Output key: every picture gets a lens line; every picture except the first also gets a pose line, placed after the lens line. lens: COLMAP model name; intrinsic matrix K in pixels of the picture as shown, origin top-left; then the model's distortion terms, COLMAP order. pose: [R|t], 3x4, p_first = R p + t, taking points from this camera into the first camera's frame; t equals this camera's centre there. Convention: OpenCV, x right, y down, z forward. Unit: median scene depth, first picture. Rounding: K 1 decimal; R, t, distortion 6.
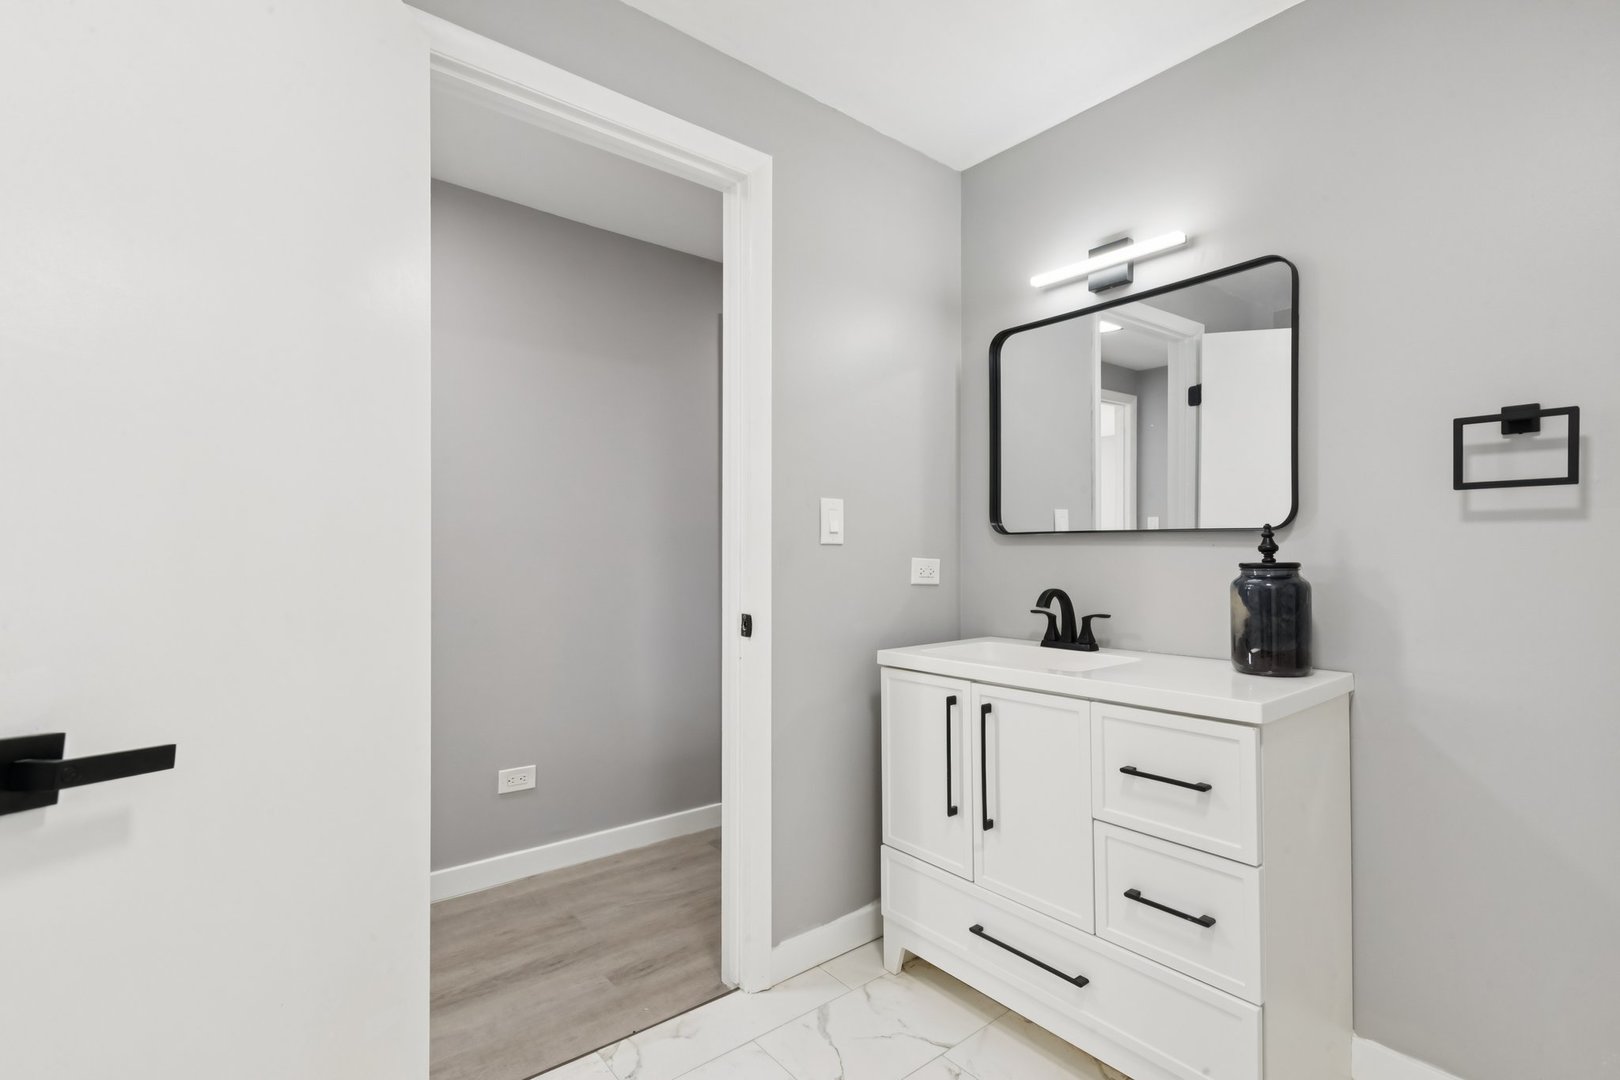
lens RADIAL K [[748.2, 0, 811.2], [0, 748.2, 550.2], [0, 0, 1]] dist [-0.000988, -0.001006]
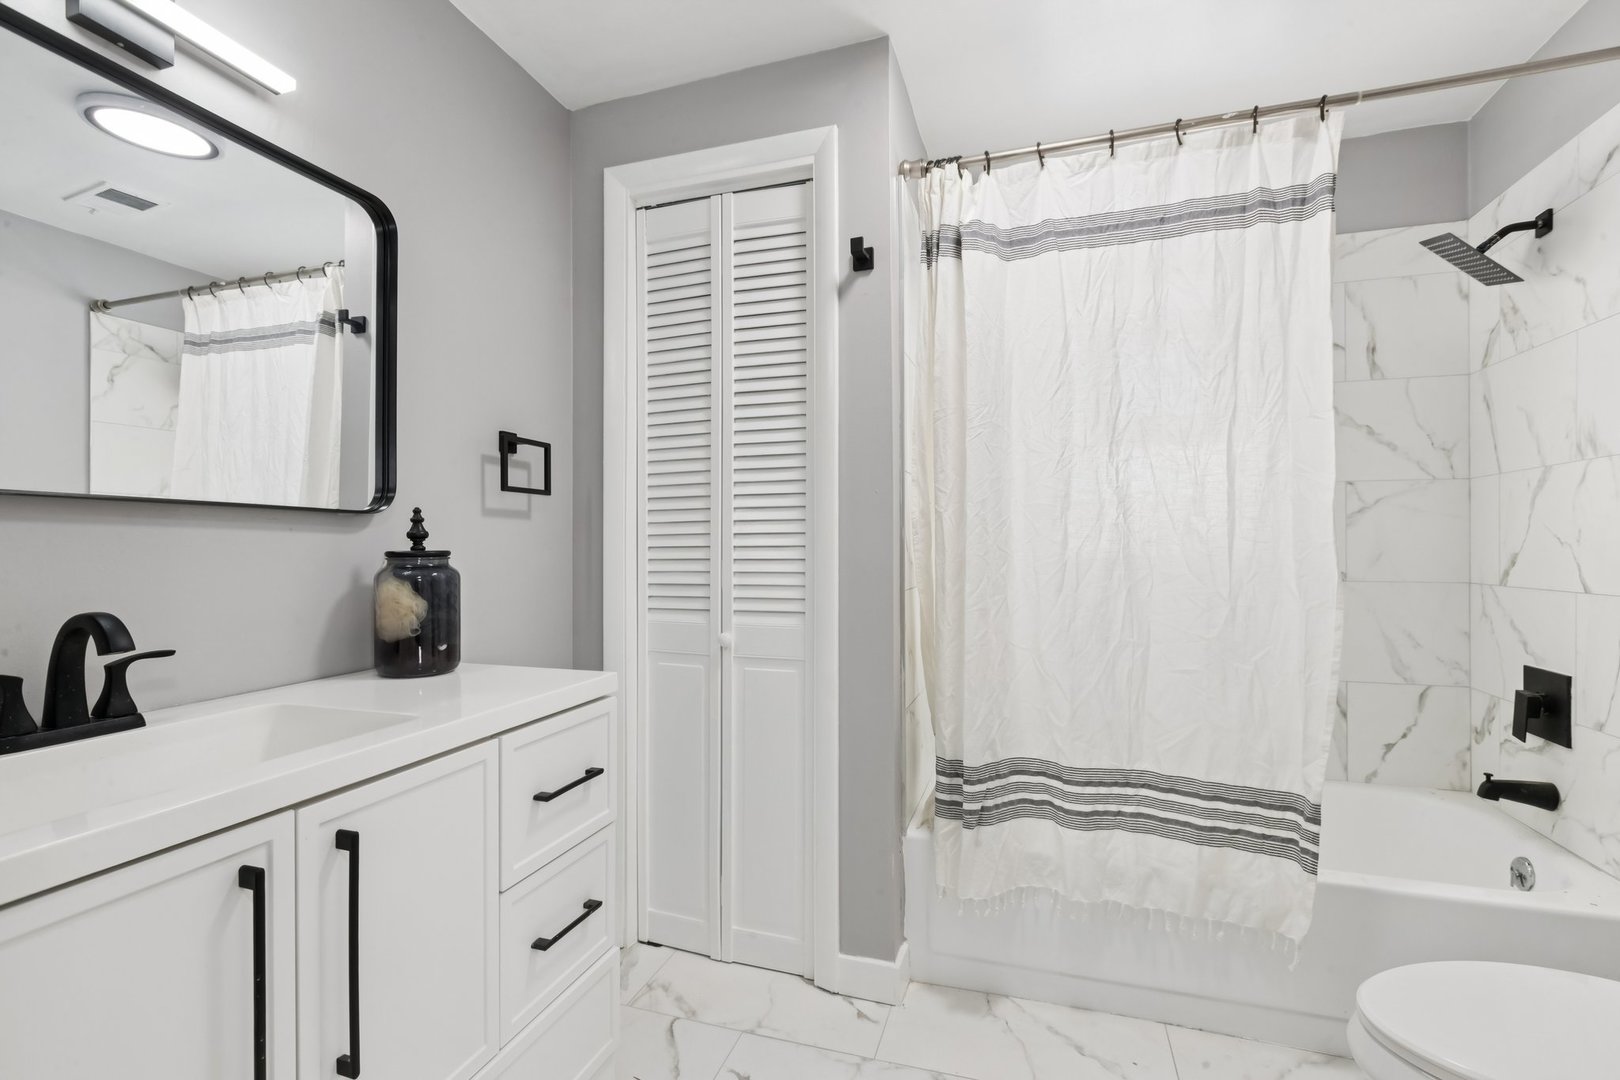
lens RADIAL K [[748.2, 0, 803.0], [0, 748.2, 538.0], [0, 0, 1]] dist [-0.000988, -0.001006]
pose [[-0.554053, 0.019264, 0.832259, -0.392335], [0.009244, 0.999813, -0.016988, 0.020961], [-0.832430, -0.001719, -0.554127, 1.120218]]
